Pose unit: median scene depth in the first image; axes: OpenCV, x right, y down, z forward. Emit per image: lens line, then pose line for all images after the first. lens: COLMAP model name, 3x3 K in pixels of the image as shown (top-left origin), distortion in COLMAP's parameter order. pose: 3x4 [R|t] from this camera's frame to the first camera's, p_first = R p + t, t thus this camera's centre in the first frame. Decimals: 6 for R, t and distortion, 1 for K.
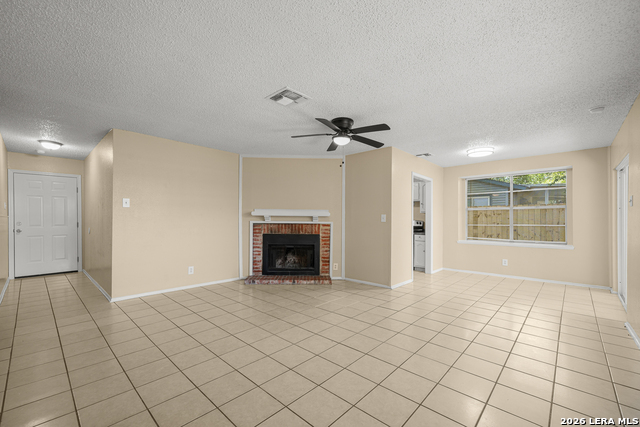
lens RADIAL K [[276.9, 0, 312.1], [0, 276.9, 220.2], [0, 0, 1]] dist [0.003113, -0.000262]
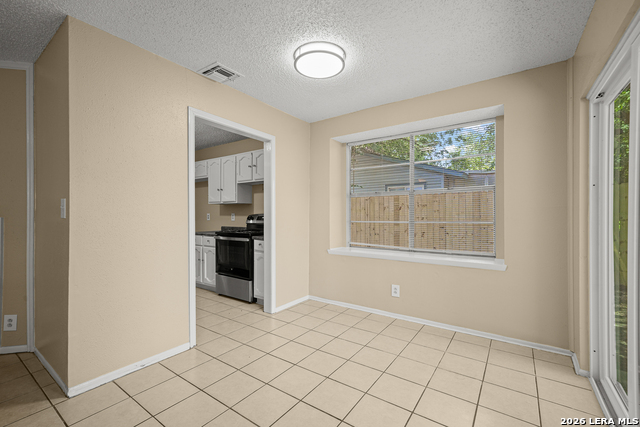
lens RADIAL K [[276.9, 0, 318.2], [0, 276.9, 215.7], [0, 0, 1]] dist [0.003113, -0.000262]
pose [[0.990788, -0.002792, 0.135391, 0.467599], [0.002018, 0.999981, 0.005849, 0.000416], [-0.135404, -0.005522, 0.990775, 0.475667]]
